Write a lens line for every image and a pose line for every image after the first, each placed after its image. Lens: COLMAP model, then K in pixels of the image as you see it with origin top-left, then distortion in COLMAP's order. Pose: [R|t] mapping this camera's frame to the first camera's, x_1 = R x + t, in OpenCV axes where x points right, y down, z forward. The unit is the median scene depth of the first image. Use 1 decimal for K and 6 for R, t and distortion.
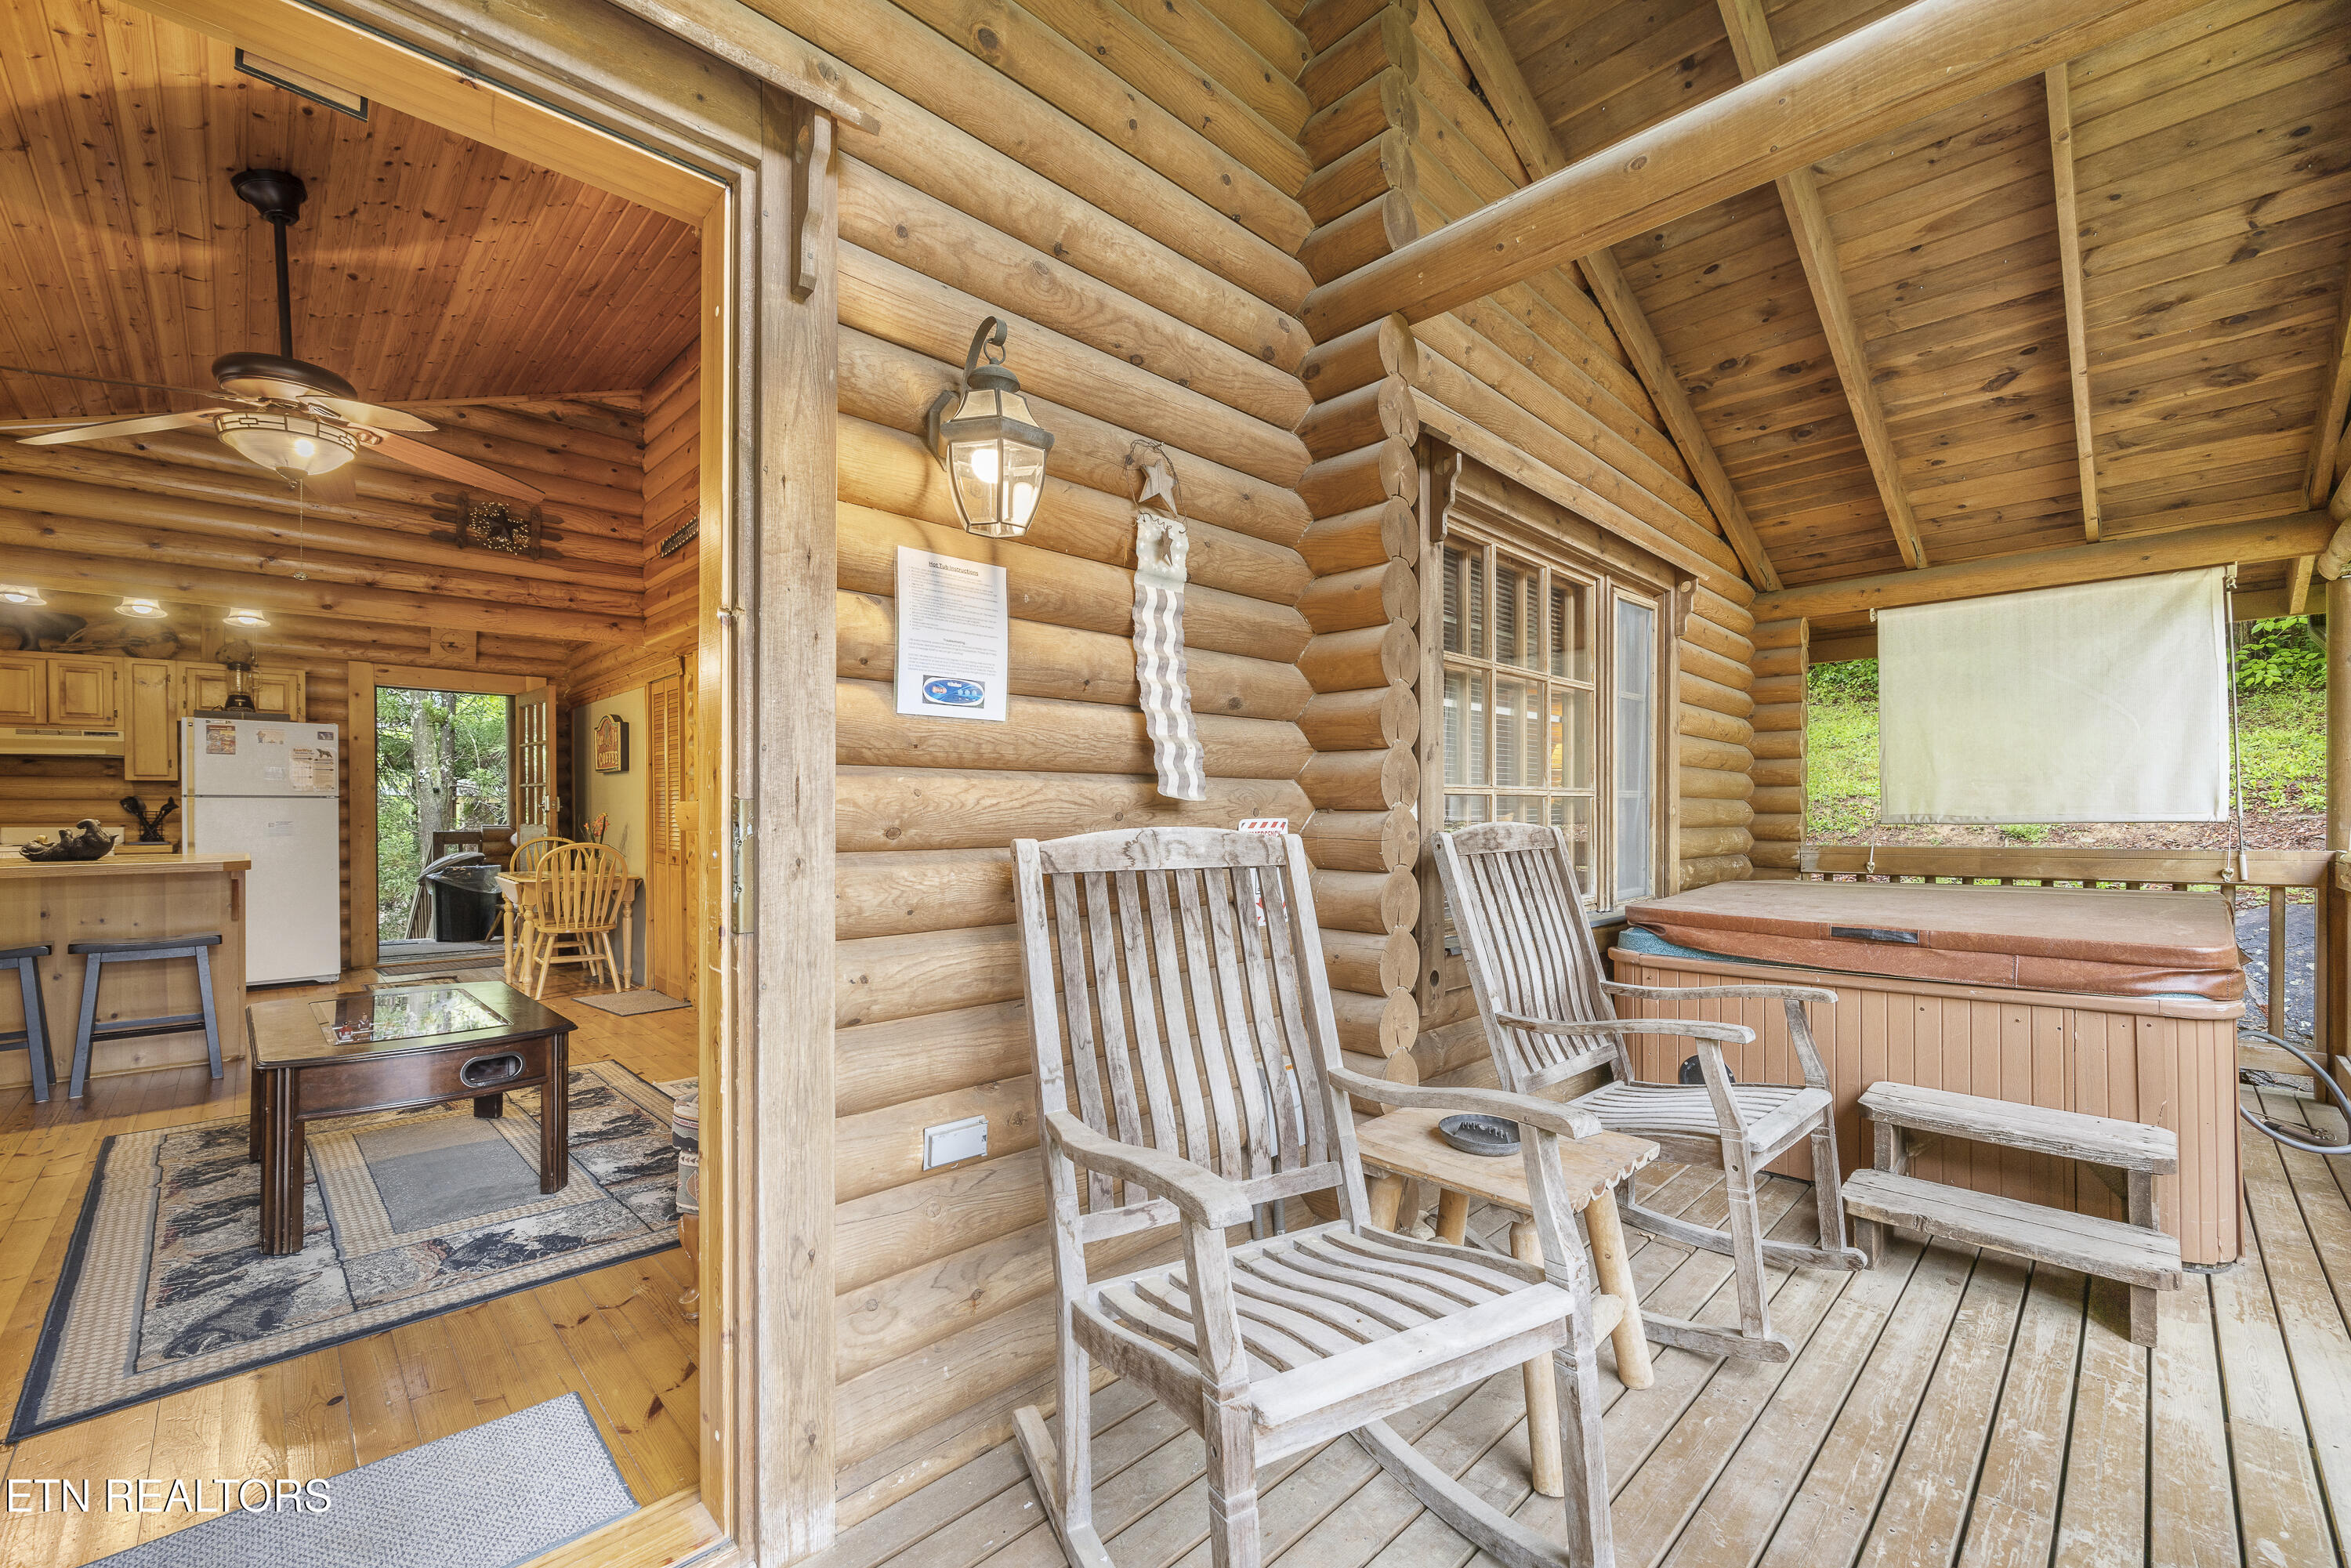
lens RADIAL K [[956.0, 0, 1193.9], [0, 956.0, 818.3], [0, 0, 1]] dist [-0.004879, 0.000242]
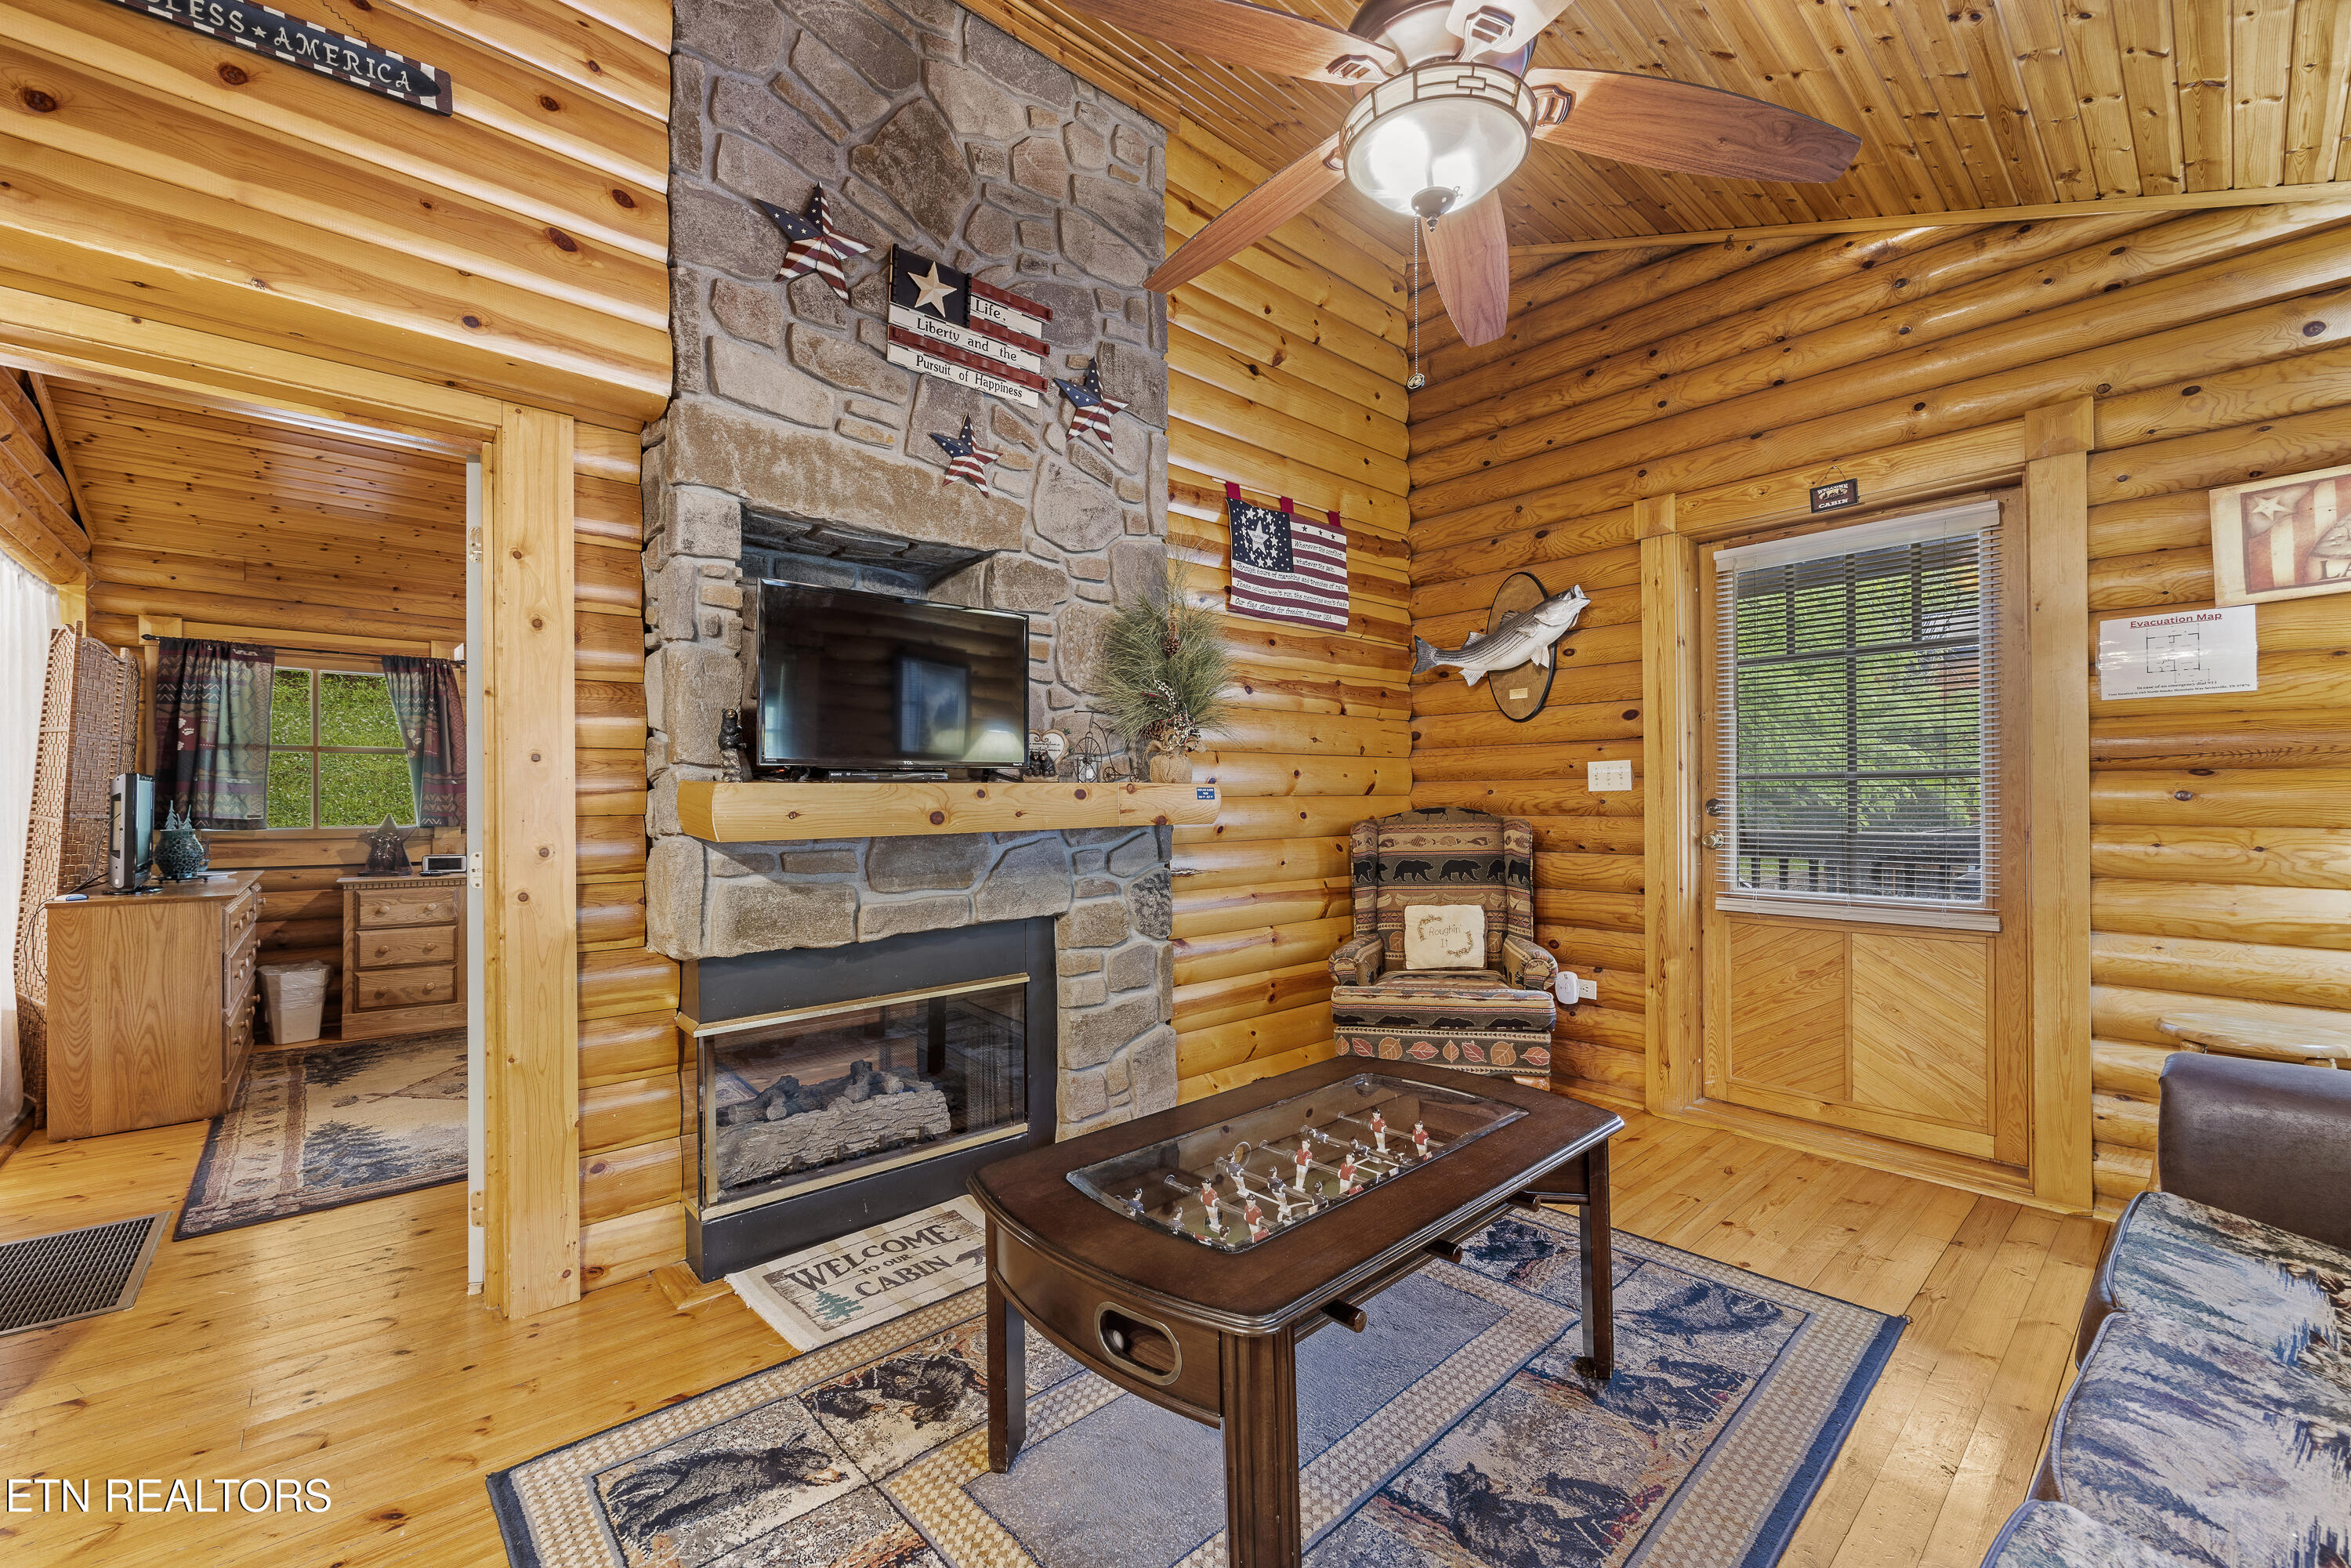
lens RADIAL K [[940.8, 0, 1174.6], [0, 940.8, 797.6], [0, 0, 1]] dist [-0.004185, 0.000114]
pose [[0.053424, 0.001773, 0.998570, -0.731236], [0.010180, 0.999945, -0.002320, -0.004855], [-0.998520, 0.010290, 0.053403, 0.544649]]
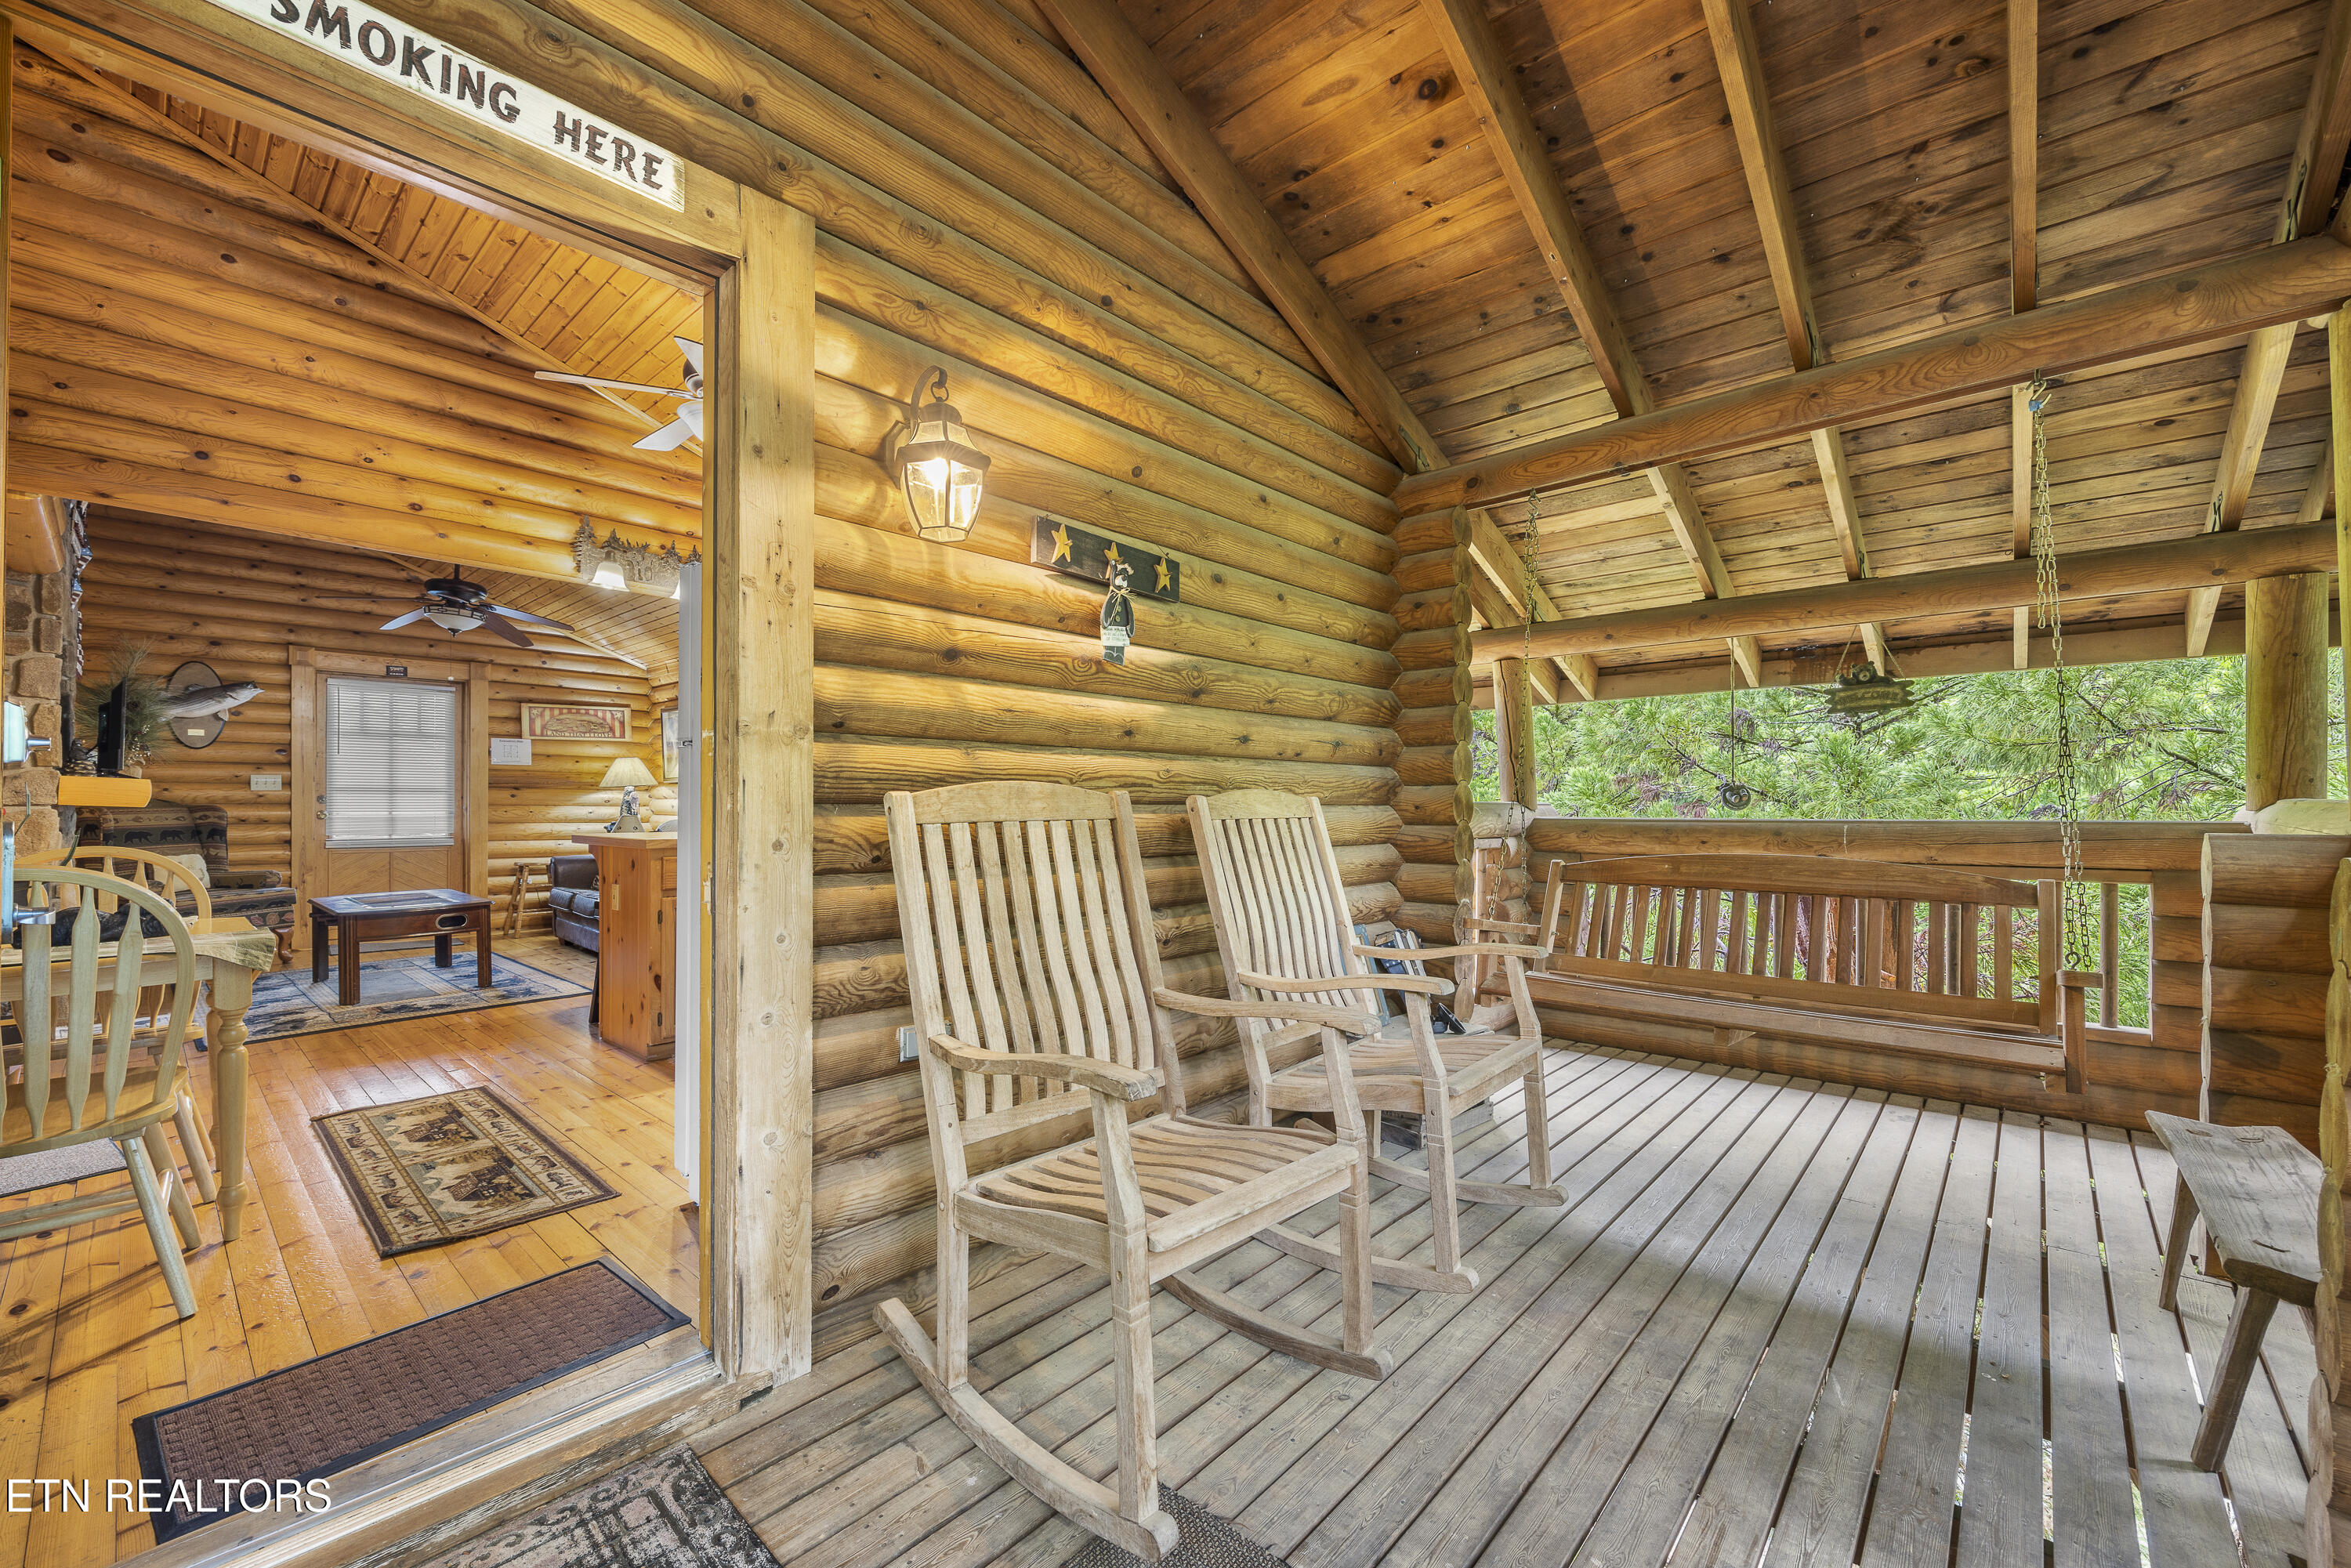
lens RADIAL K [[956.0, 0, 1184.0], [0, 956.0, 800.0], [0, 0, 1]] dist [-0.004879, 0.000242]
pose [[-0.998475, -0.000315, -0.055203, -1.167006], [-0.000356, 1.000000, 0.000726, 0.002181], [0.055202, 0.000745, -0.998475, 1.518522]]
